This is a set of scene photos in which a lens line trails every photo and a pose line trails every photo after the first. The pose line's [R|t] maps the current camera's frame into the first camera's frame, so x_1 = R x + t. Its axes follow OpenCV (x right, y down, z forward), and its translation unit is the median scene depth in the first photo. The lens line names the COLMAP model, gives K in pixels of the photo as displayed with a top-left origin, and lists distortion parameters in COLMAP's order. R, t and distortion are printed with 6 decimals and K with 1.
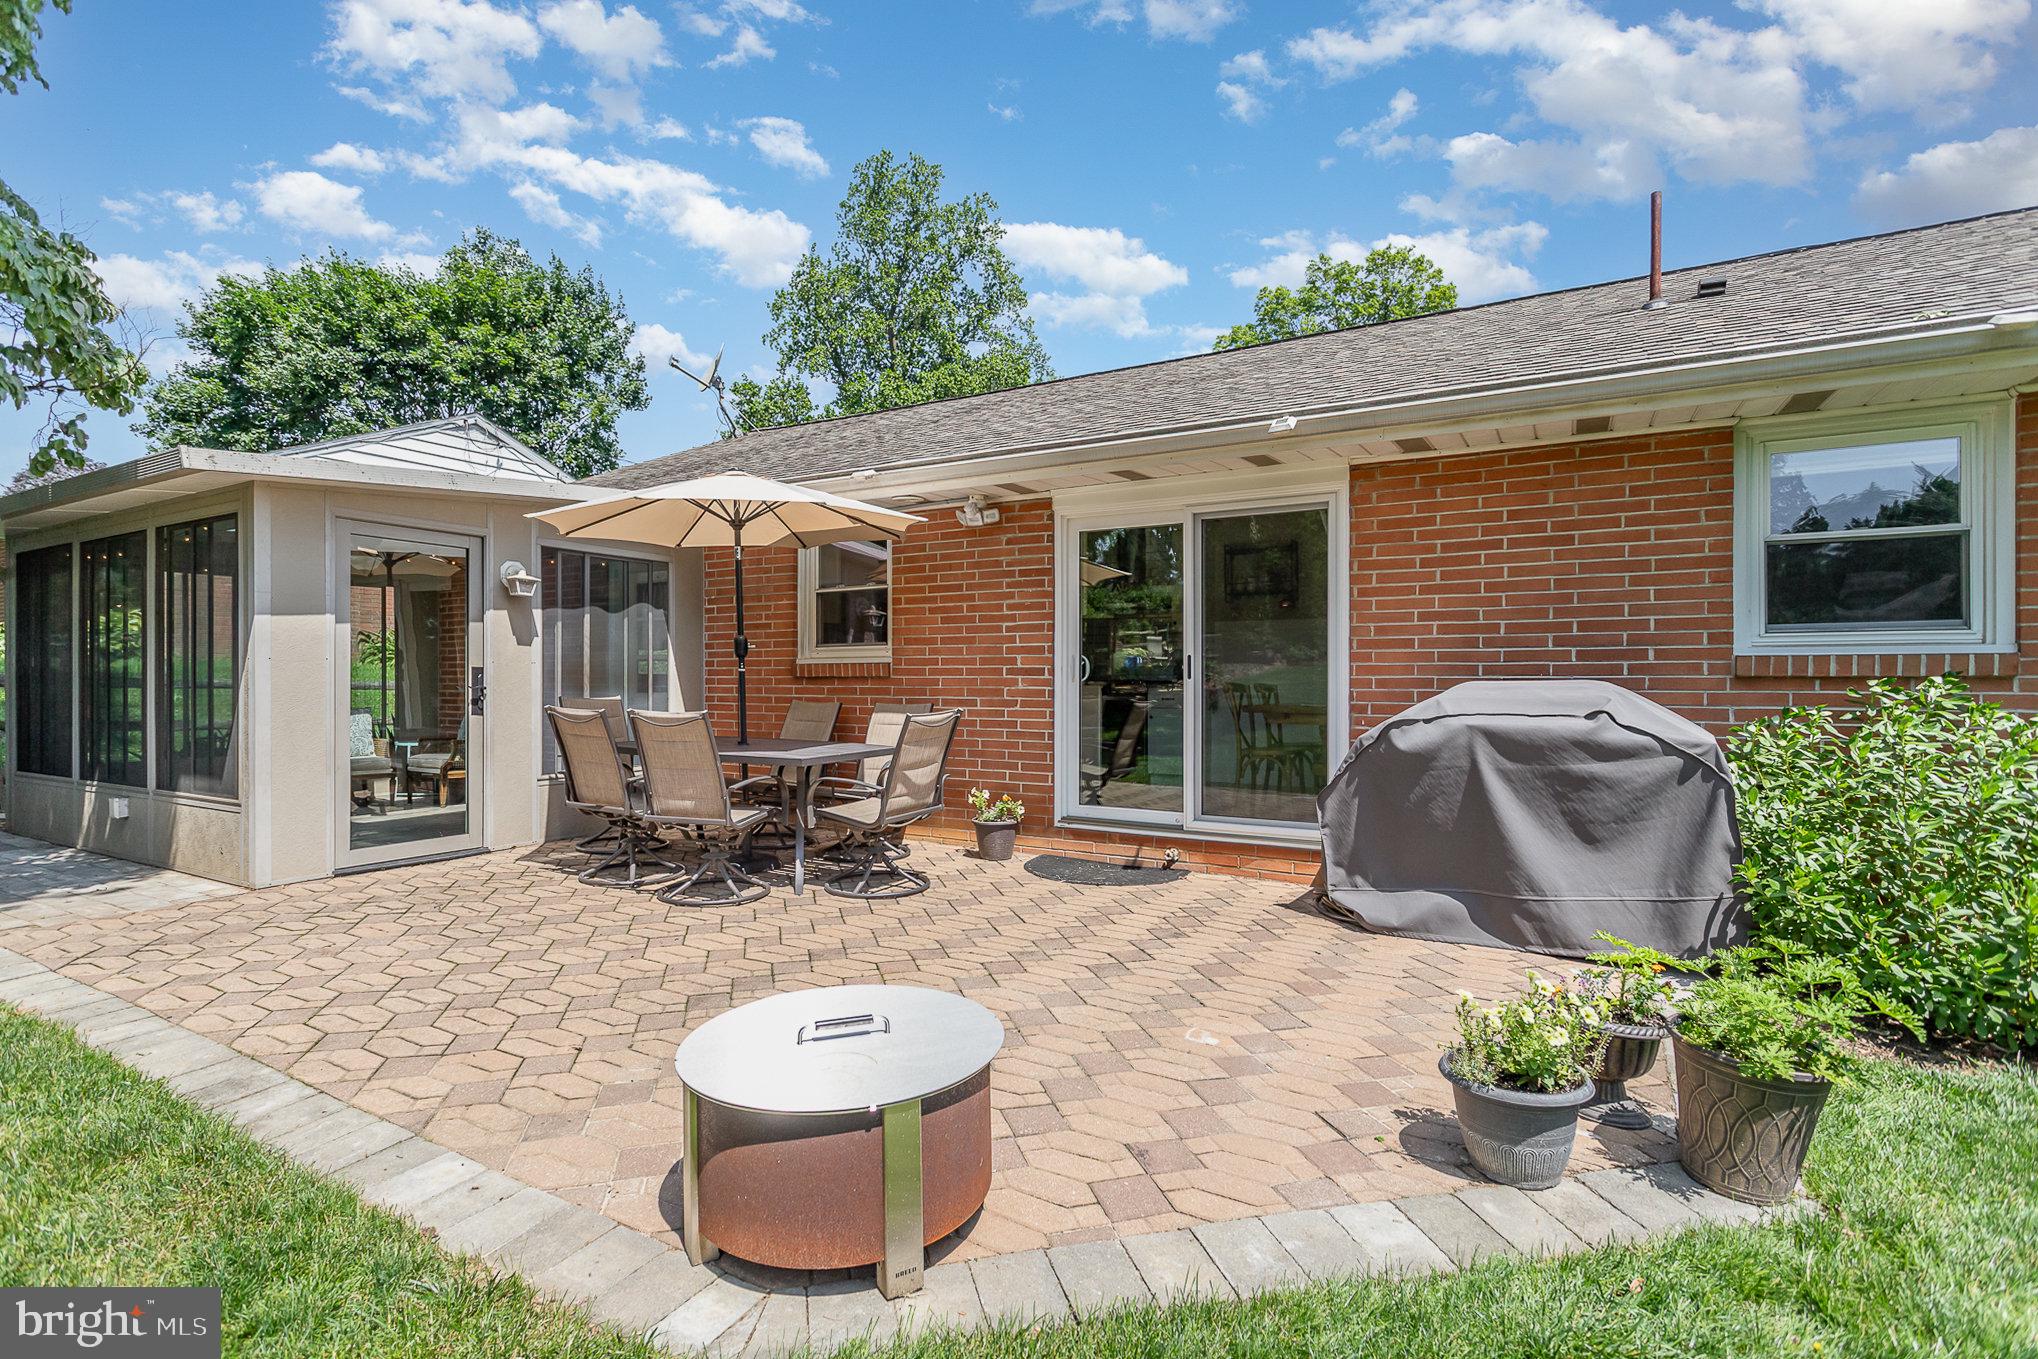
lens RADIAL K [[968.5, 0, 1019.0], [0, 968.5, 679.5], [0, 0, 1]] dist [0.002339, 0.001293]
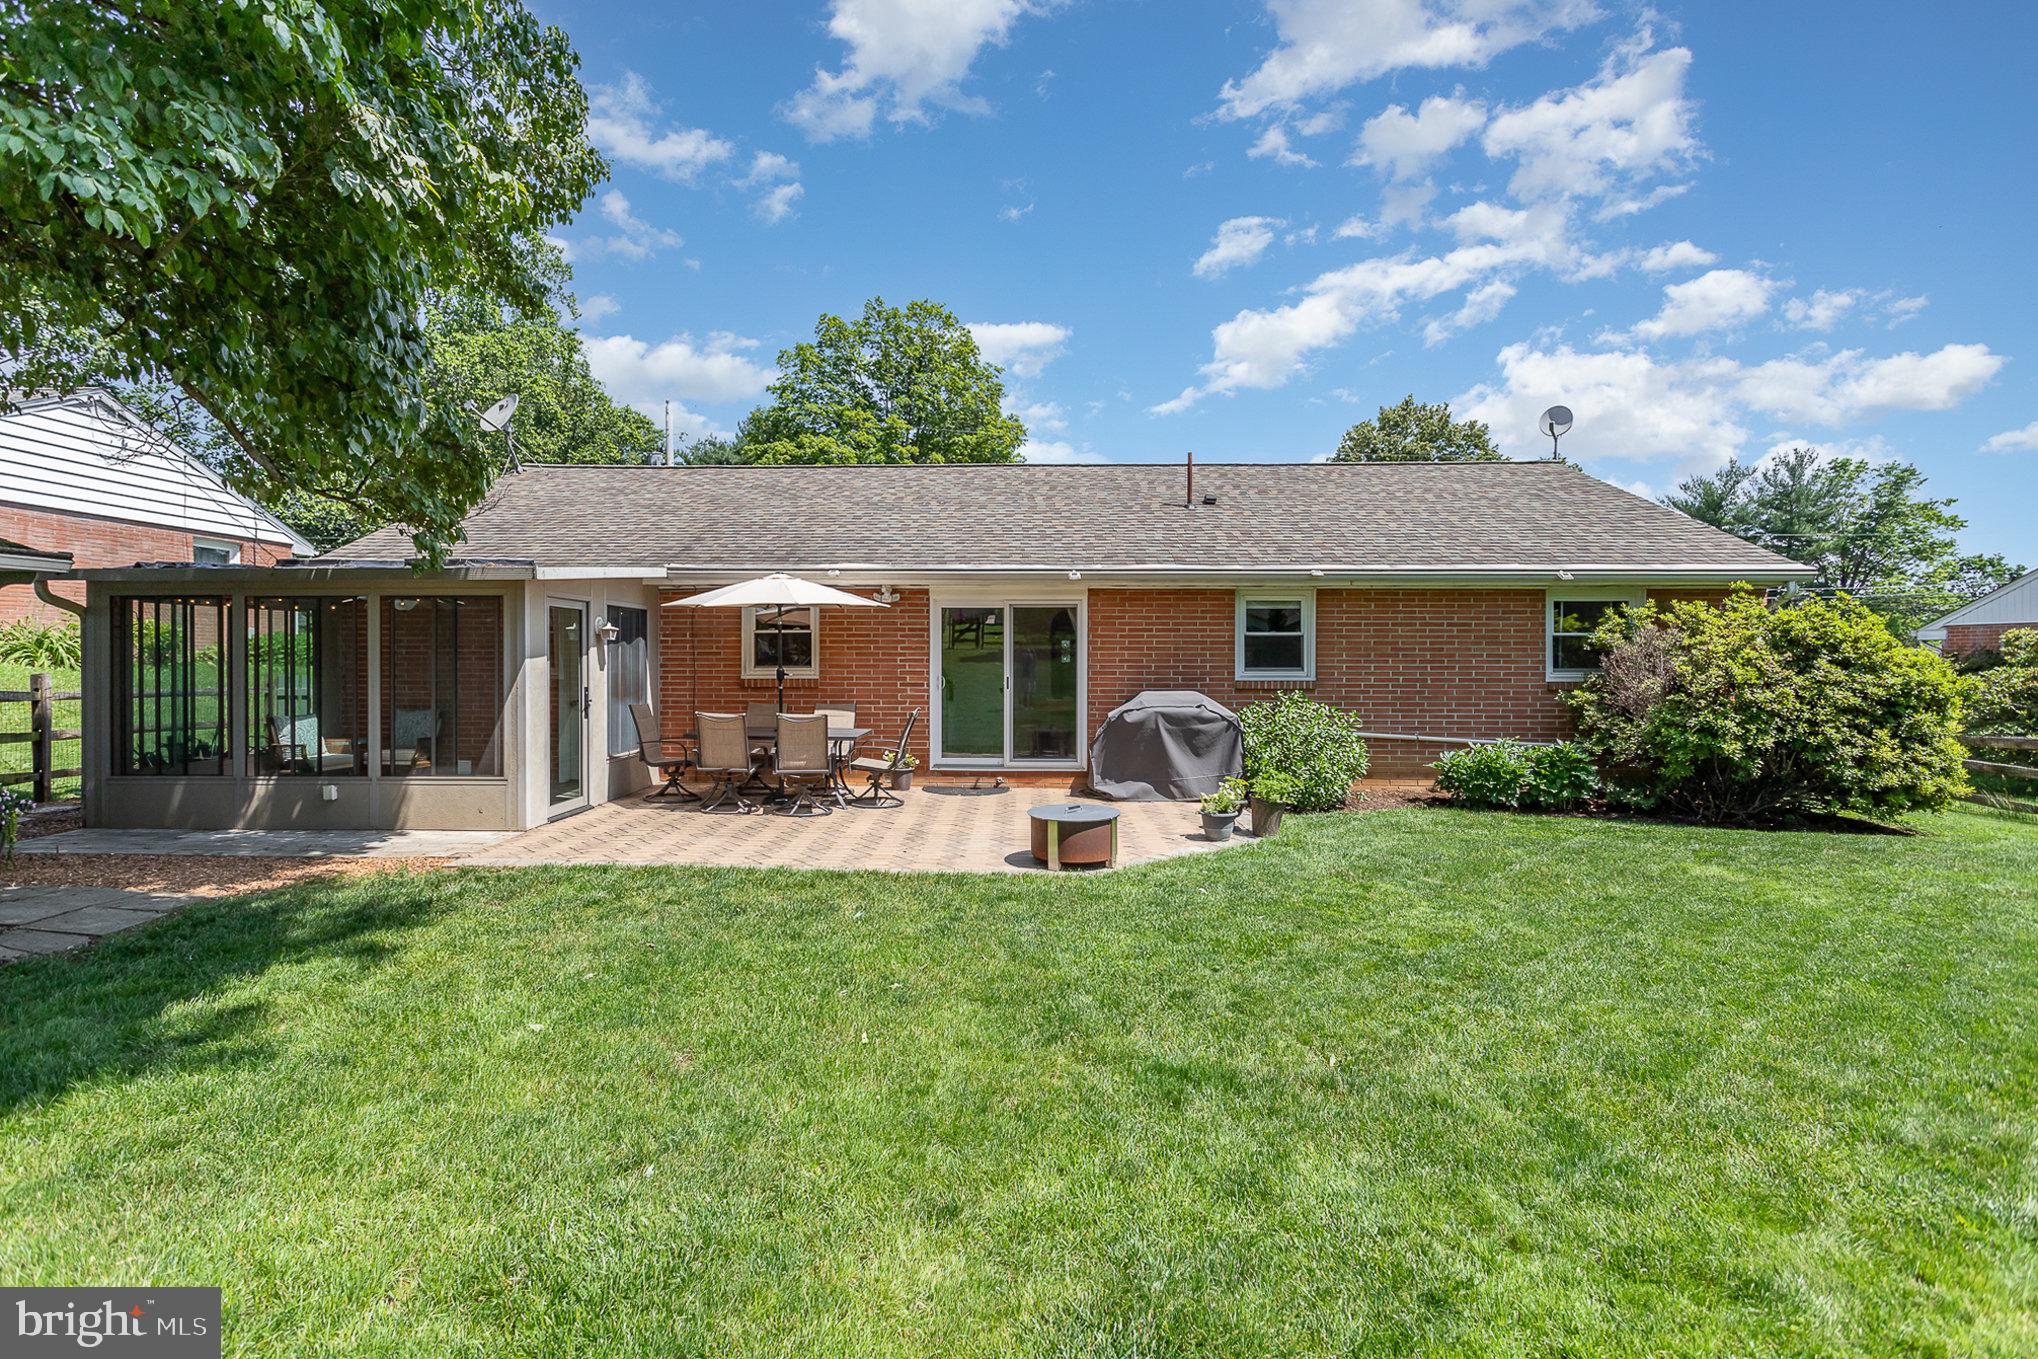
lens RADIAL K [[976.2, 0, 1013.8], [0, 976.2, 666.5], [0, 0, 1]] dist [0.000876, 0.000230]
pose [[0.872069, -0.002359, 0.489377, -0.926311], [-0.002372, 0.999956, 0.009048, -0.076517], [-0.489377, -0.009051, 0.872025, -0.855388]]
